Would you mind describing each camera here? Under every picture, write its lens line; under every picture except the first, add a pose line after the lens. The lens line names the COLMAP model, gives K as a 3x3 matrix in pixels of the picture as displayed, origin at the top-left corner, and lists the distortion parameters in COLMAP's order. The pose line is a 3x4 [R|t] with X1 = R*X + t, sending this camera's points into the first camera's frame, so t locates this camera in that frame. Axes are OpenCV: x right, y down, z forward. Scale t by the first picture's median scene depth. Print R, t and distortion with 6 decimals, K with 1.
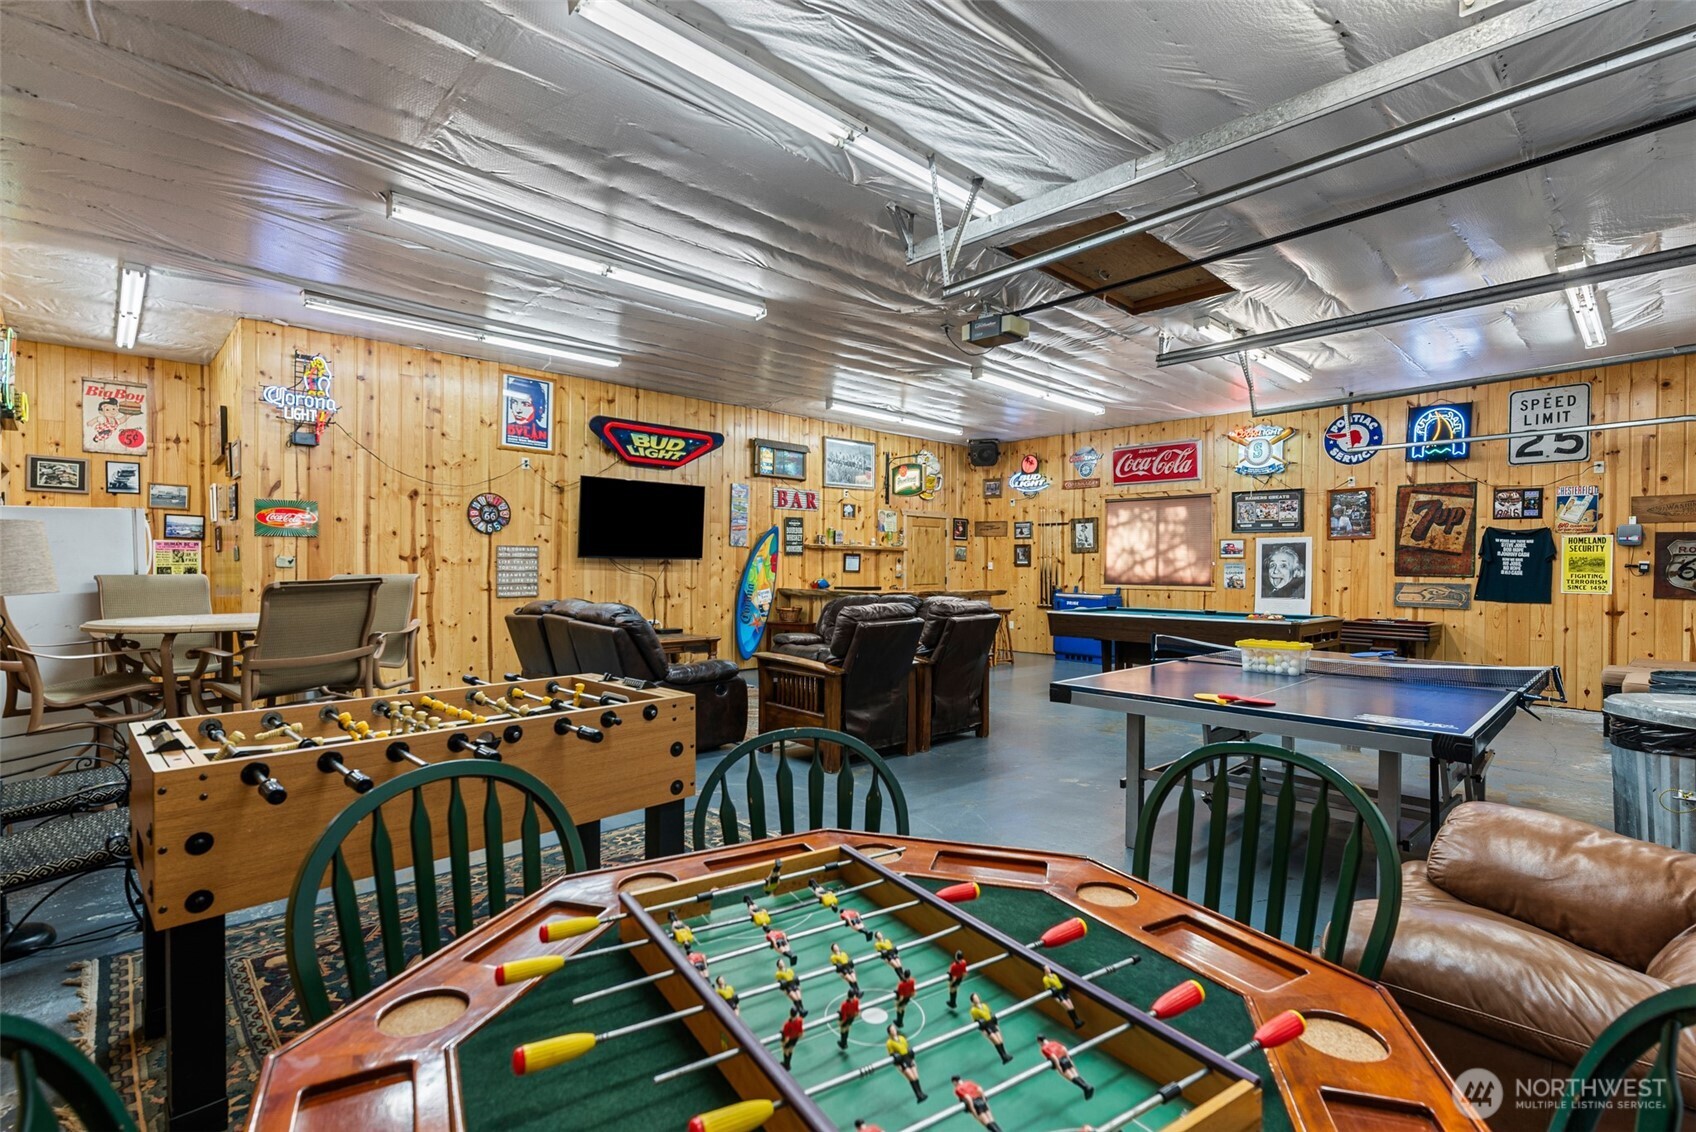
lens RADIAL K [[773.8, 0, 846.5], [0, 773.8, 565.3], [0, 0, 1]] dist [0.001266, -0.001169]
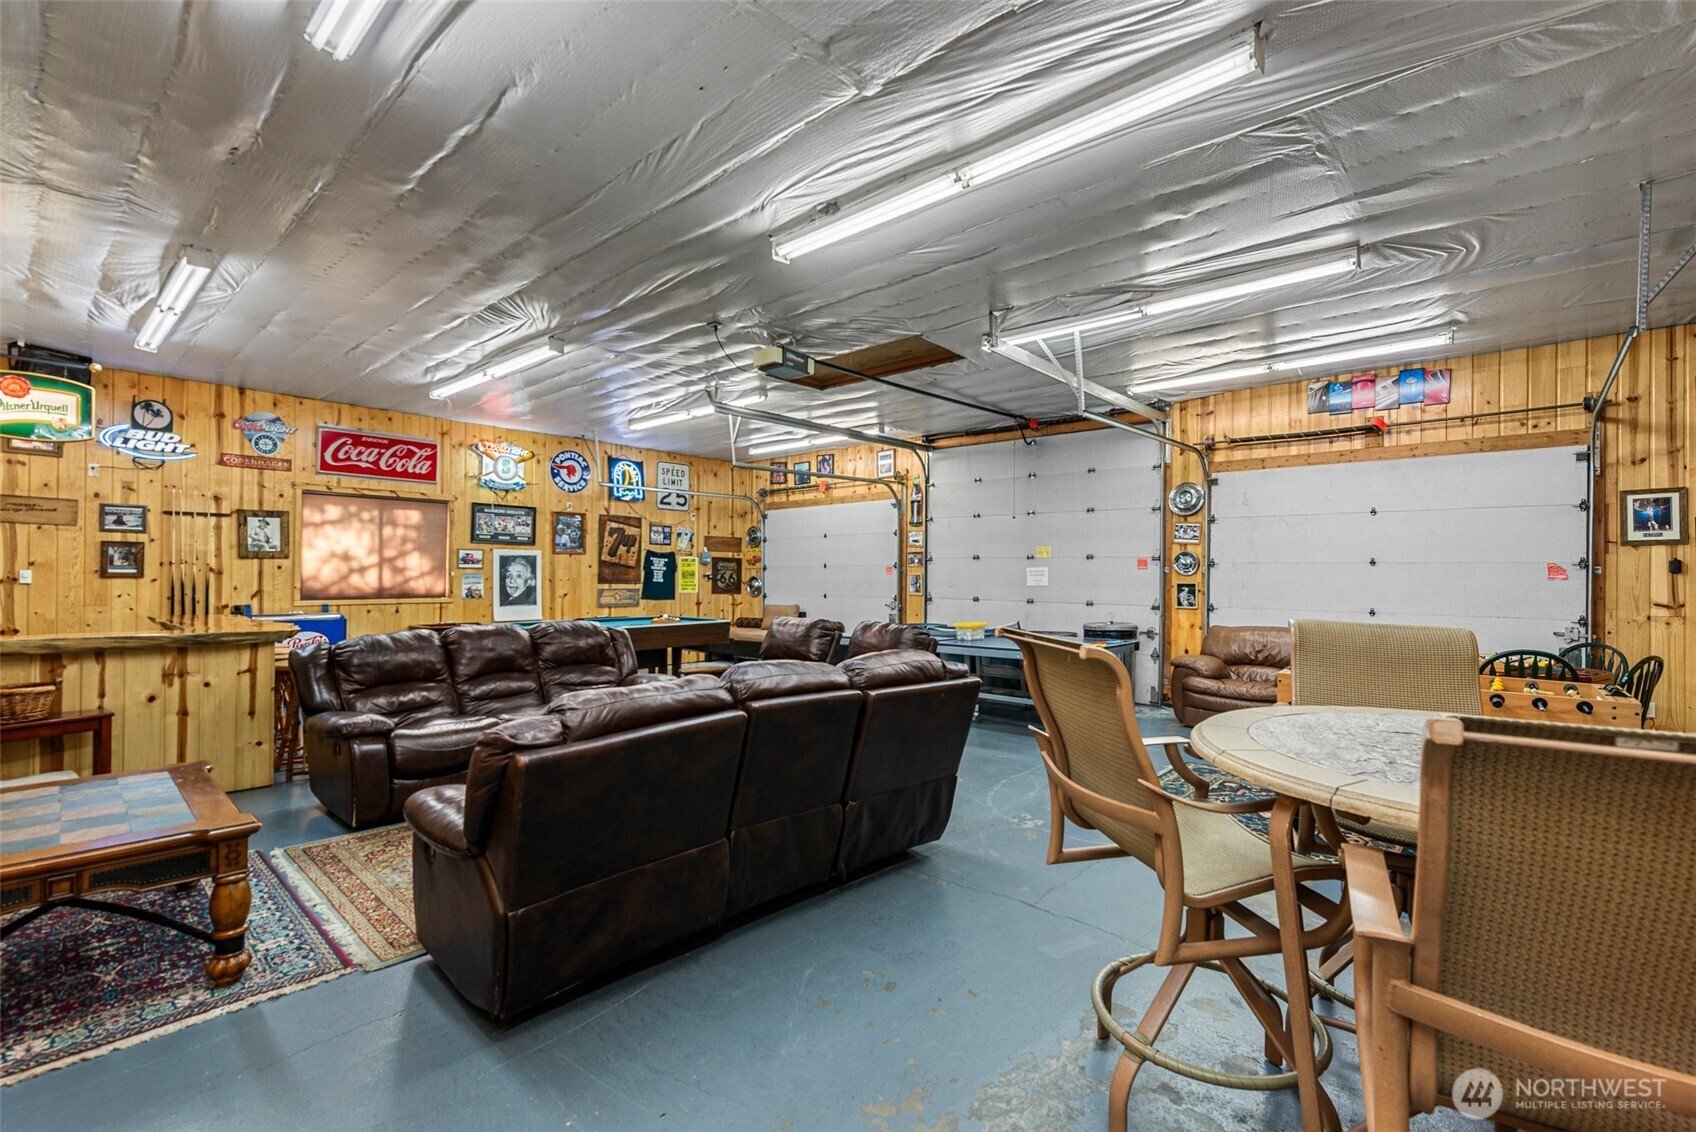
lens RADIAL K [[773.1, 0, 850.9], [0, 773.1, 572.5], [0, 0, 1]] dist [-0.002079, -0.000283]
pose [[-0.077914, 0.006642, 0.996938, -0.549314], [0.000696, 0.999978, -0.006608, 0.003685], [-0.996960, 0.000179, -0.077917, 0.604338]]
